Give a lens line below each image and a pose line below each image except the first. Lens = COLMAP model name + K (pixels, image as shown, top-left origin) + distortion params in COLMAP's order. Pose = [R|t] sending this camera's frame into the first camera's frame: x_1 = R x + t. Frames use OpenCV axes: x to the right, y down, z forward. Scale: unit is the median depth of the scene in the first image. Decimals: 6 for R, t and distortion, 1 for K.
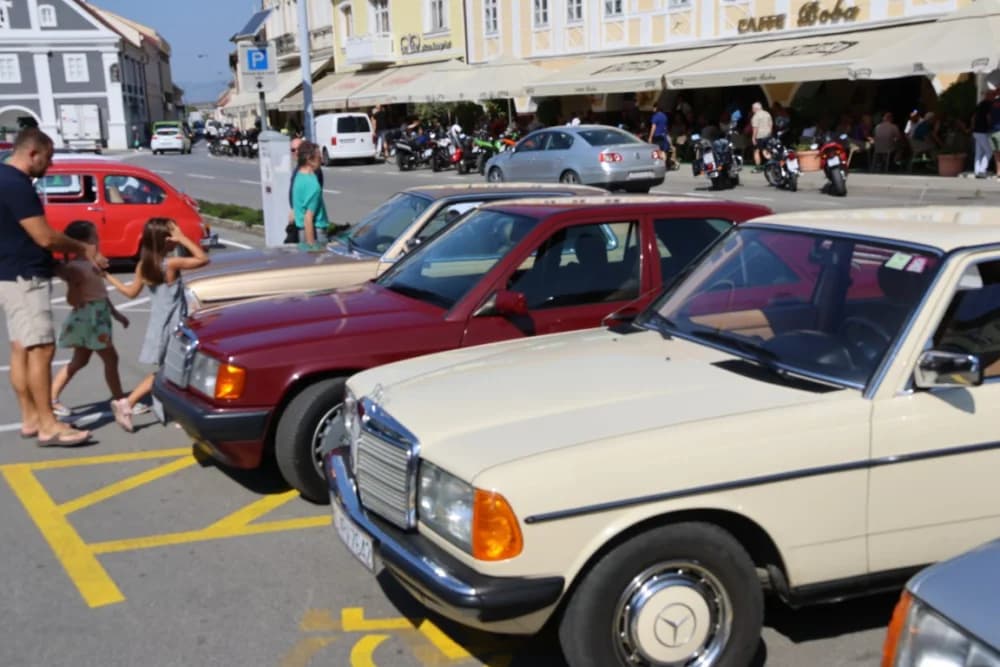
lens RADIAL K [[1188.8, 0, 500.0], [0, 1188.8, 333.5], [0, 0, 1]] dist [-0.000192, 0.357051]
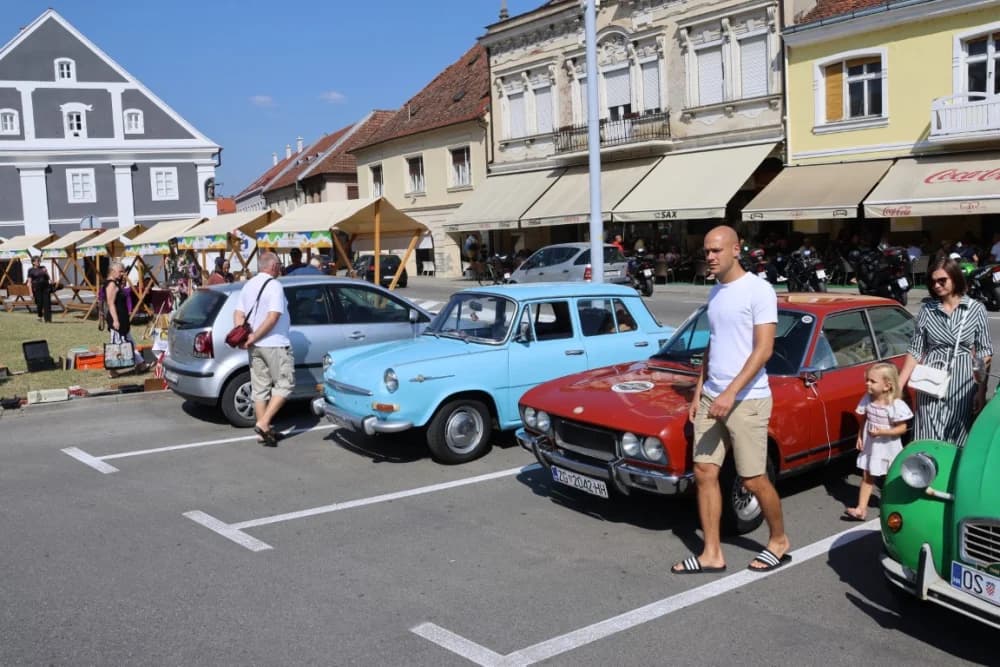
lens RADIAL K [[860.8, 0, 500.0], [0, 860.8, 333.5], [0, 0, 1]] dist [-0.158326, 0.147877]
pose [[0.970238, -0.022869, 0.241071, -0.511977], [0.042957, 0.995996, -0.078405, -0.126834], [-0.238313, 0.086427, 0.967335, 0.773310]]
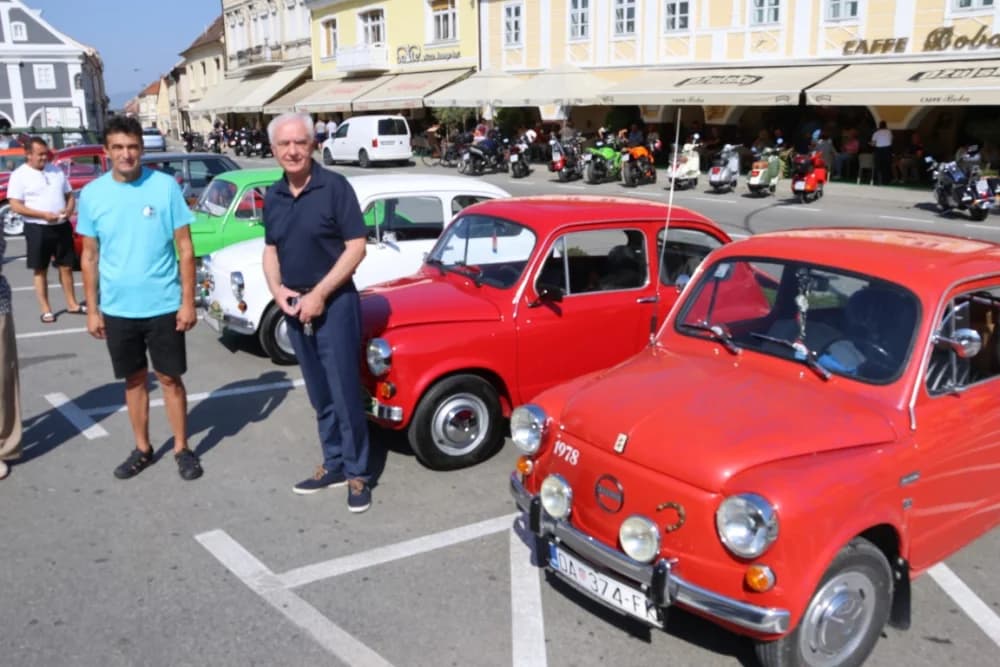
lens RADIAL K [[851.5, 0, 500.0], [0, 851.5, 333.5], [0, 0, 1]] dist [-0.150276, 0.126919]
pose [[0.979317, -0.018371, 0.201496, -0.164939], [0.005936, 0.998050, 0.062145, -0.040701], [-0.202244, -0.059663, 0.977516, 0.248455]]
